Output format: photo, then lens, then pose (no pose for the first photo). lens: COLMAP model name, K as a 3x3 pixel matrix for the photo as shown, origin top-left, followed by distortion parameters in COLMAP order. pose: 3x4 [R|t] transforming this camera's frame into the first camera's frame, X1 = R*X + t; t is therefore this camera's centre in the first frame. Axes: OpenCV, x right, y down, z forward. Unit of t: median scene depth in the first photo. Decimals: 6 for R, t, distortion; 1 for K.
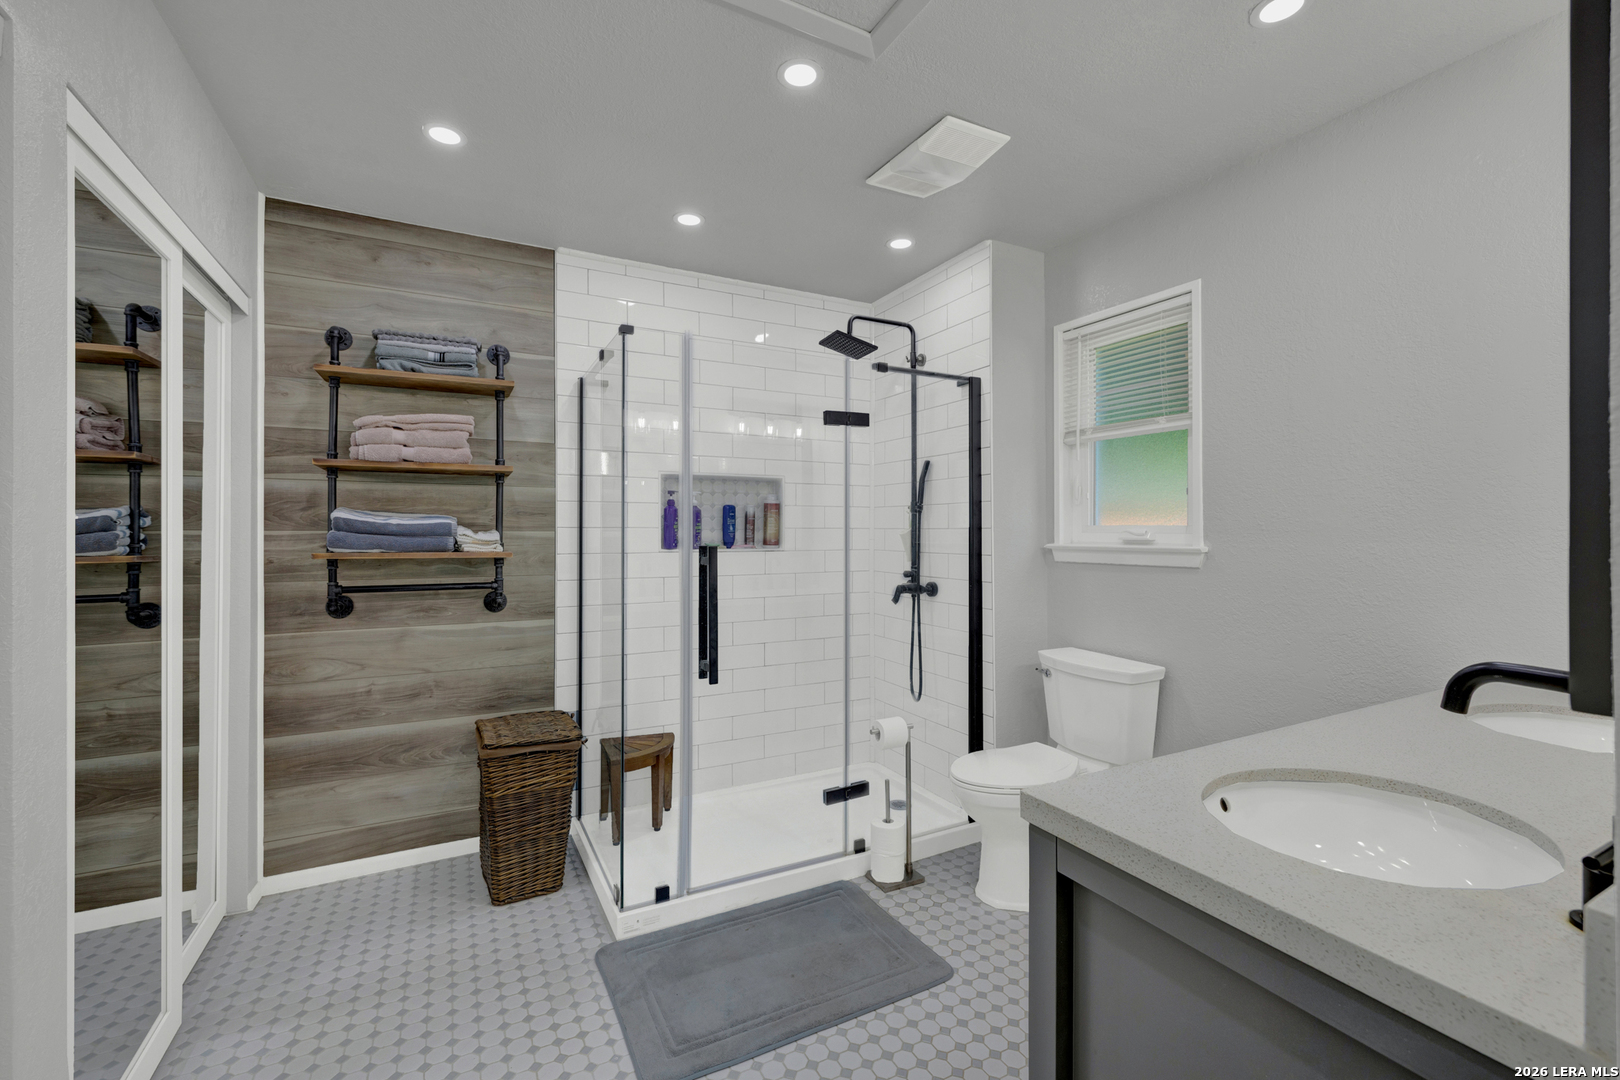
lens RADIAL K [[688.3, 0, 817.1], [0, 688.3, 509.6], [0, 0, 1]] dist [0.002323, 0.000186]
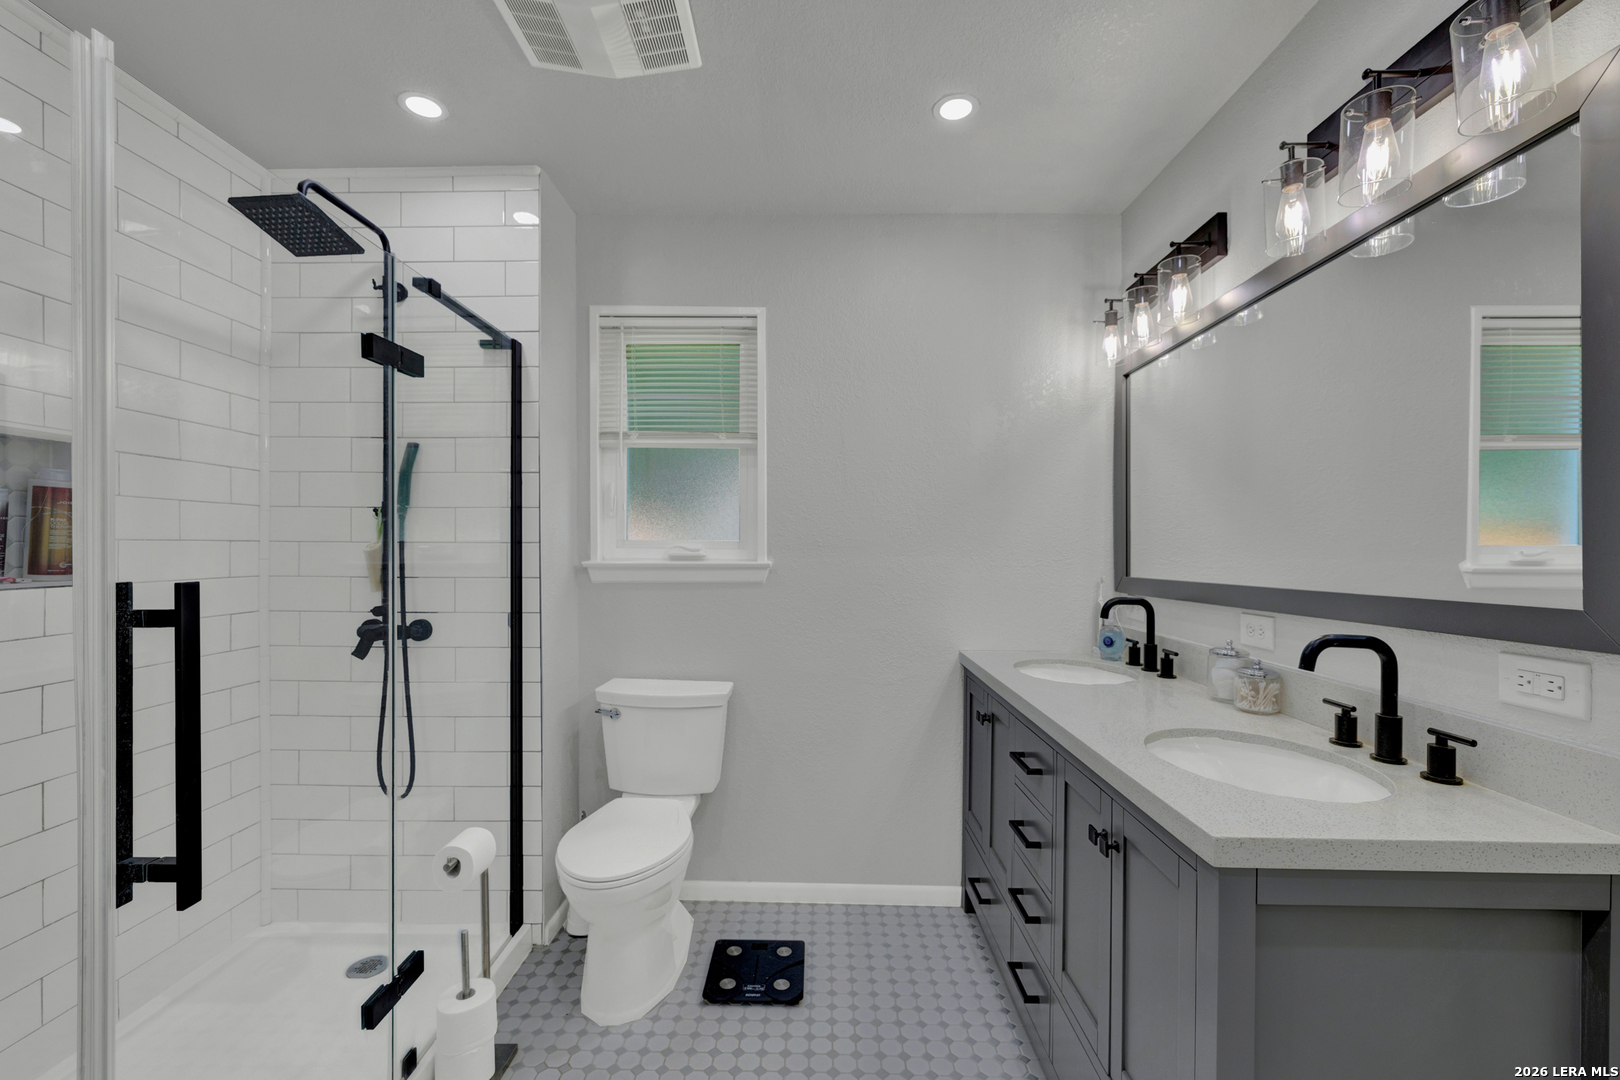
lens RADIAL K [[675.9, 0, 805.0], [0, 675.9, 535.8], [0, 0, 1]] dist [-0.000446, -0.000232]
pose [[0.483092, 0.013732, 0.875462, -0.265903], [-0.031884, 0.999490, 0.001916, 0.008580], [-0.874989, -0.028839, 0.483284, 0.371517]]
